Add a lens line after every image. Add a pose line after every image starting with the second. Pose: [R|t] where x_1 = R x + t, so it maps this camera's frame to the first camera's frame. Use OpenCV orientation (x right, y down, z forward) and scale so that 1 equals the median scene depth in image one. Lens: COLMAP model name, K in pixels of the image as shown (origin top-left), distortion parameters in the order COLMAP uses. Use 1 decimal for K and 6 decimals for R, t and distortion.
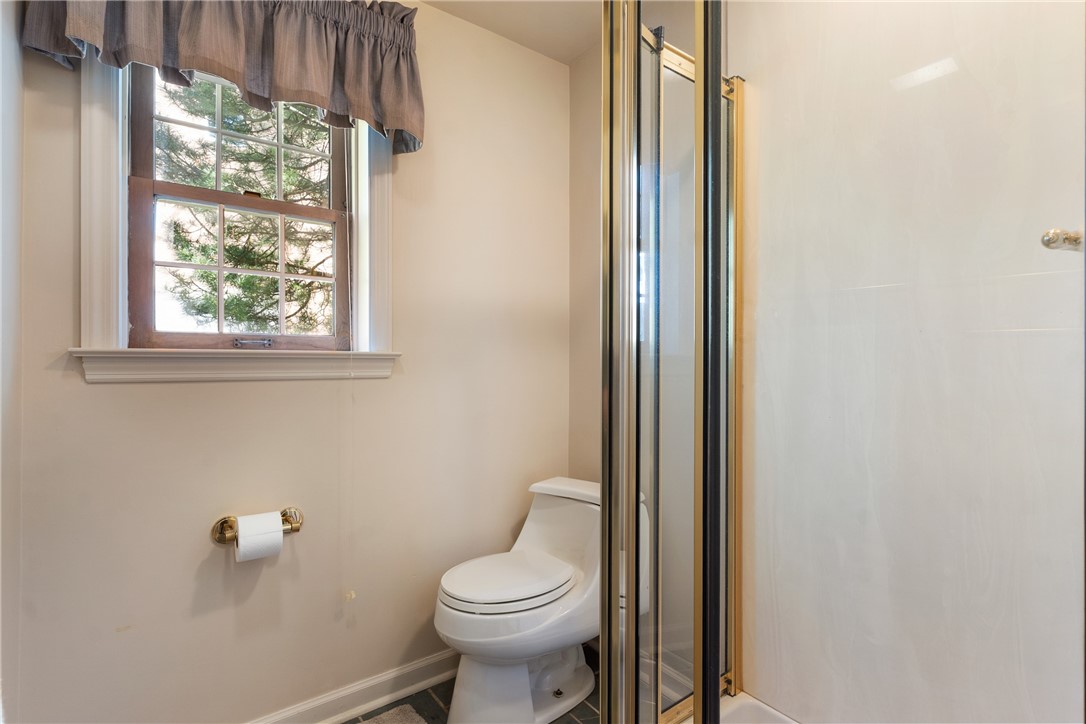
lens RADIAL K [[522.0, 0, 547.3], [0, 522.0, 359.3], [0, 0, 1]] dist [0.005981, -0.000314]
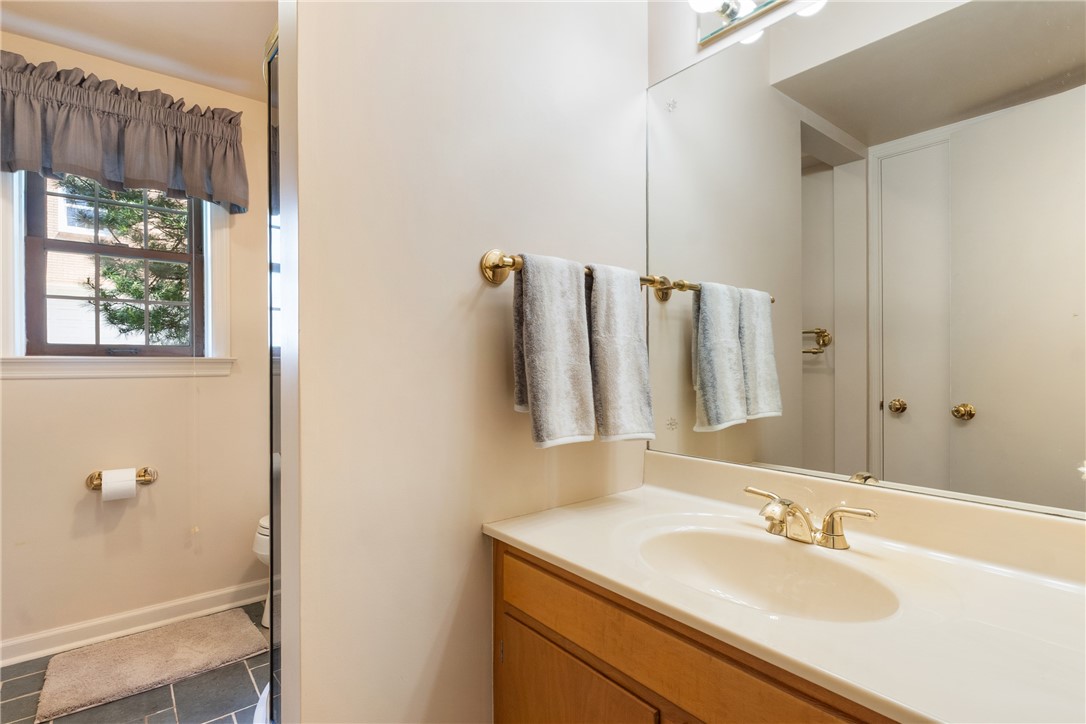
lens RADIAL K [[522.0, 0, 539.0], [0, 522.0, 363.9], [0, 0, 1]] dist [0.005981, -0.000314]
pose [[0.999337, -0.005202, 0.036040, 0.509190], [0.004933, 0.999959, 0.007529, -0.003327], [-0.036078, -0.007346, 0.999322, -0.449125]]
